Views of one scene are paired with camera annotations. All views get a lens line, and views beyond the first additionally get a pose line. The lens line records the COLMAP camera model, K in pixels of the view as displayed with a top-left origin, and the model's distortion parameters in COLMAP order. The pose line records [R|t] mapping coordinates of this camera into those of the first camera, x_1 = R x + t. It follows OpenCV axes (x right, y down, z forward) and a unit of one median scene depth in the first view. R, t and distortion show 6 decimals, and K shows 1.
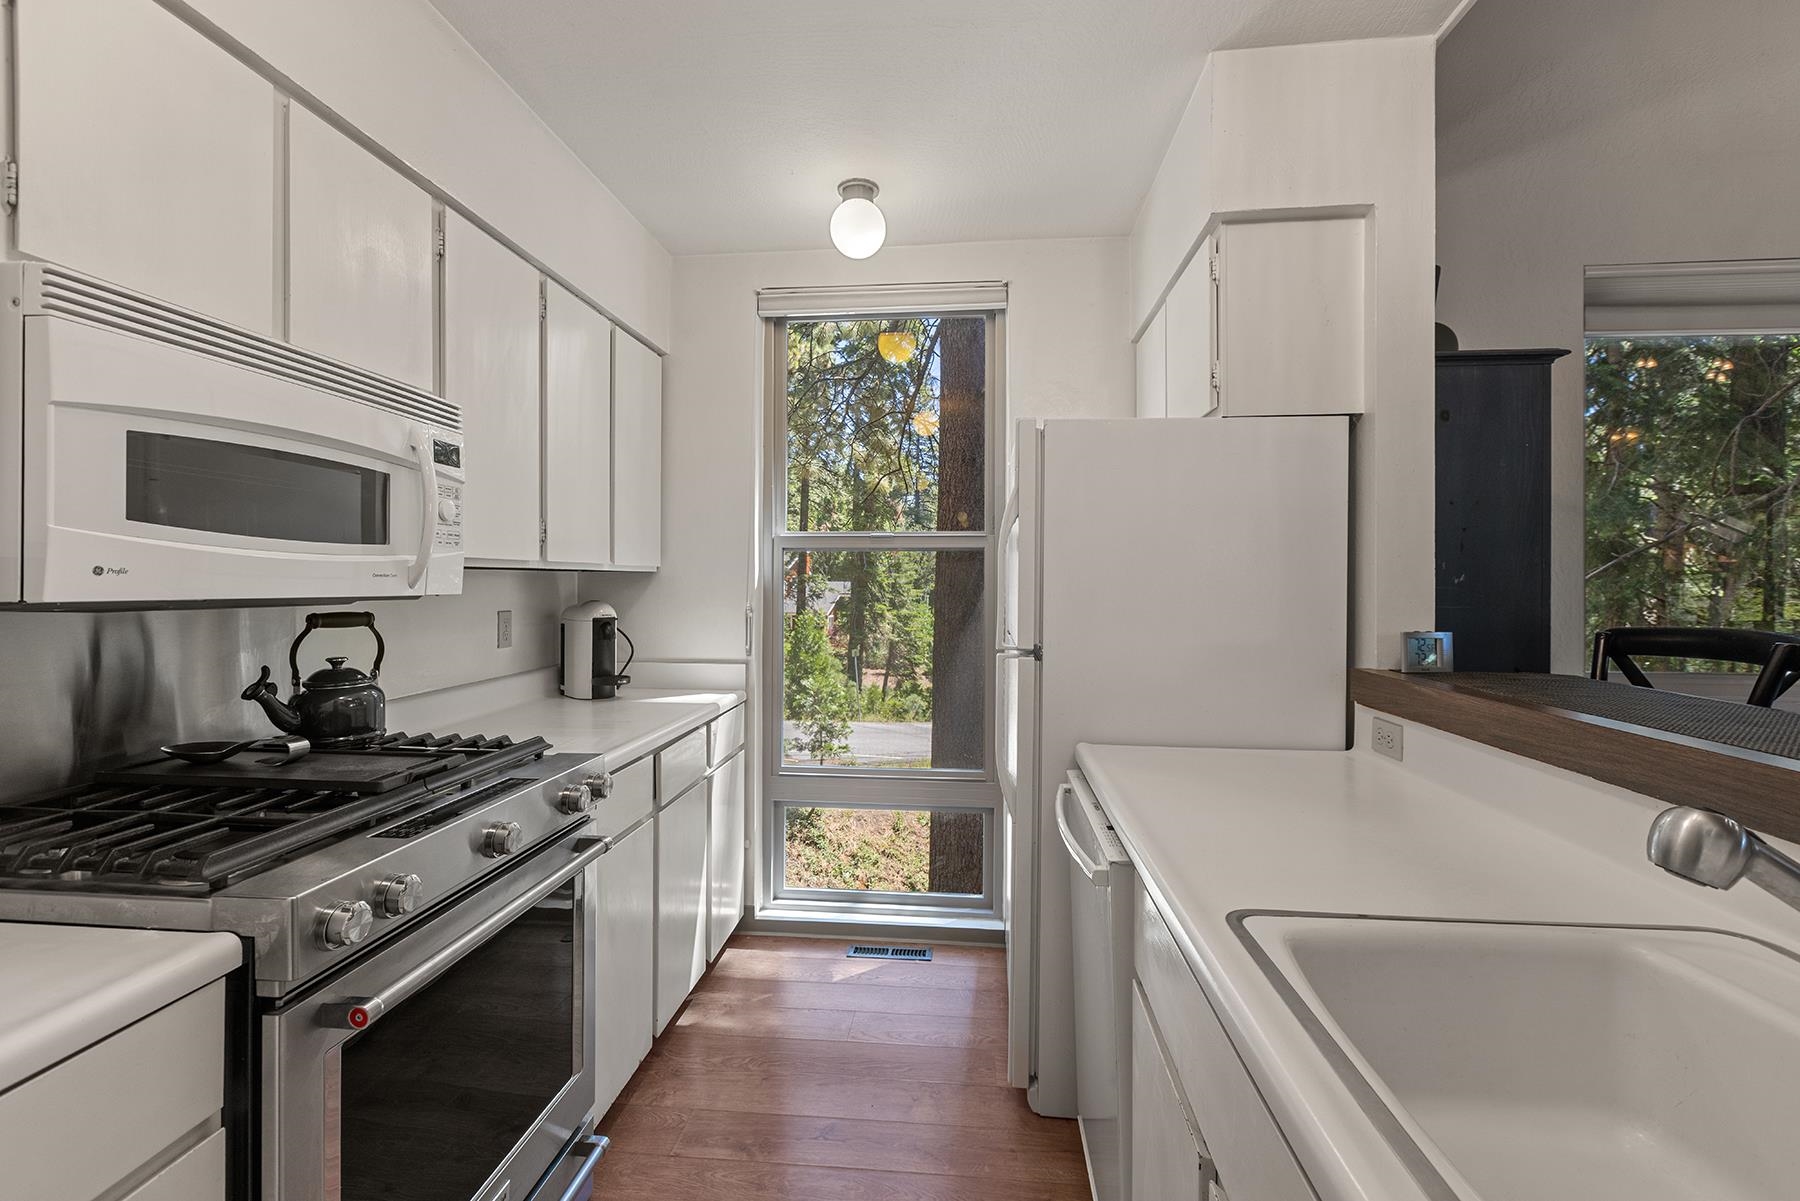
lens RADIAL K [[806.3, 0, 901.3], [0, 806.3, 578.6], [0, 0, 1]] dist [0.001023, 0.000141]
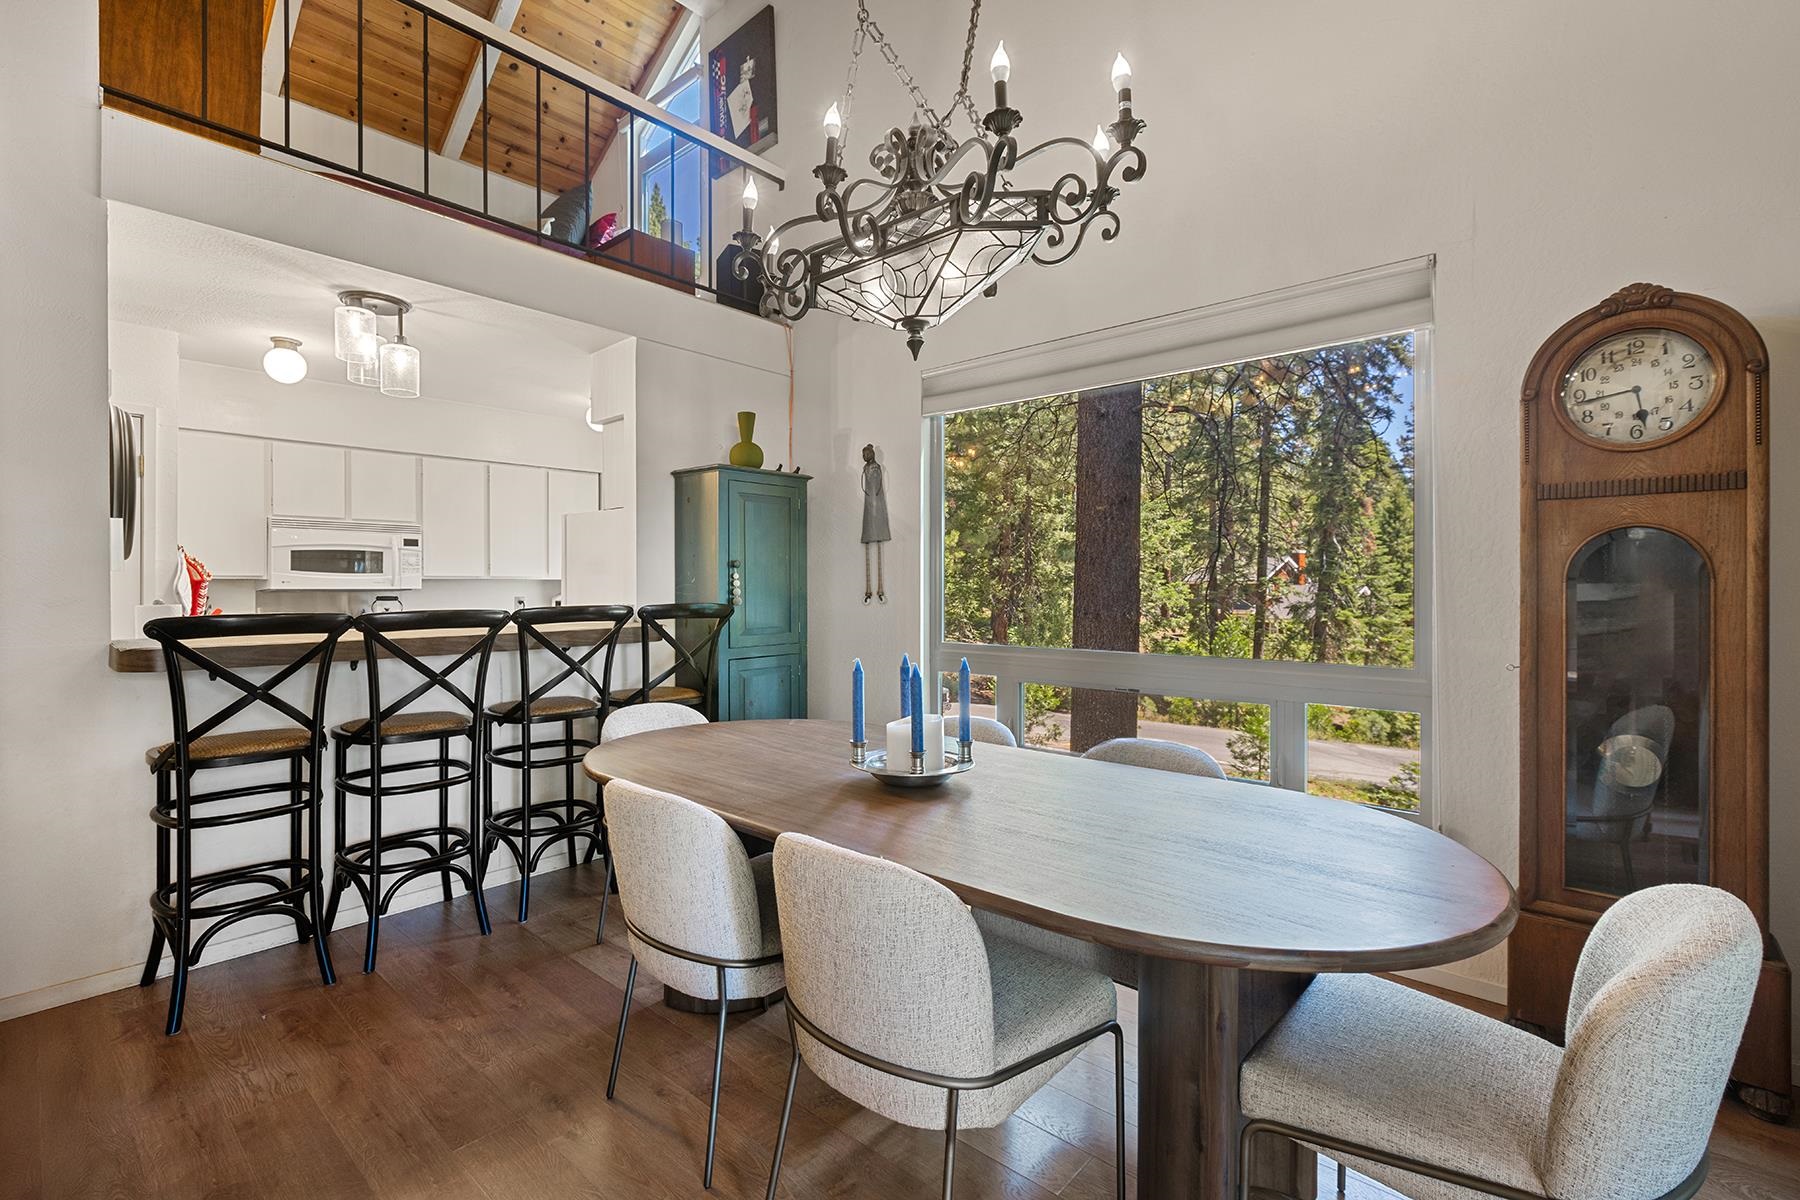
lens RADIAL K [[810.2, 0, 889.2], [0, 810.2, 587.3], [0, 0, 1]] dist [0.001854, 0.000677]
pose [[0.802196, 0.000932, -0.597060, 0.103551], [0.003279, 0.999977, 0.005967, -0.000099], [0.597052, -0.006745, 0.802174, -0.013081]]
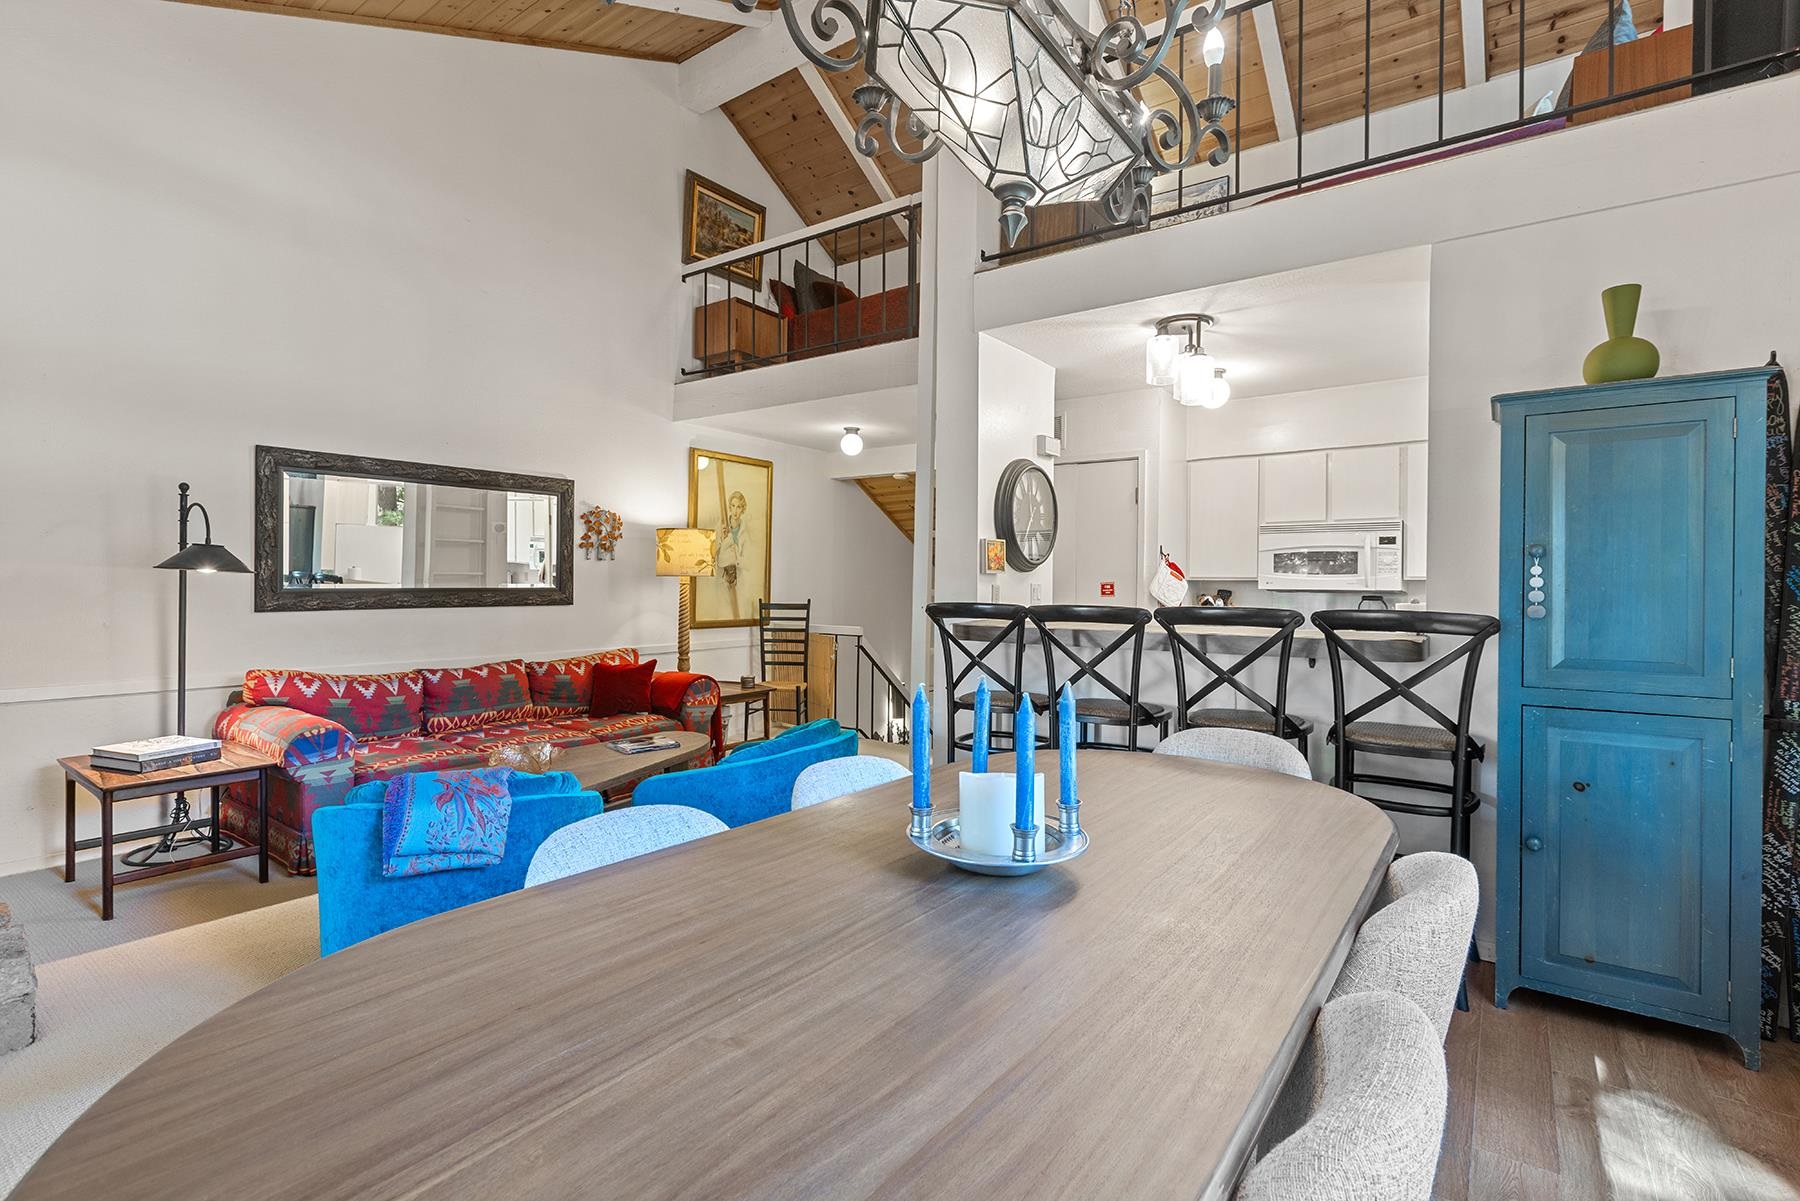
lens RADIAL K [[830.8, 0, 896.5], [0, 830.8, 590.1], [0, 0, 1]] dist [0.003673, 0.001124]
pose [[-0.512752, 0.000570, -0.858537, 0.107196], [-0.003556, 0.999990, 0.002788, 0.000476], [0.858529, 0.004483, -0.512745, 0.040663]]
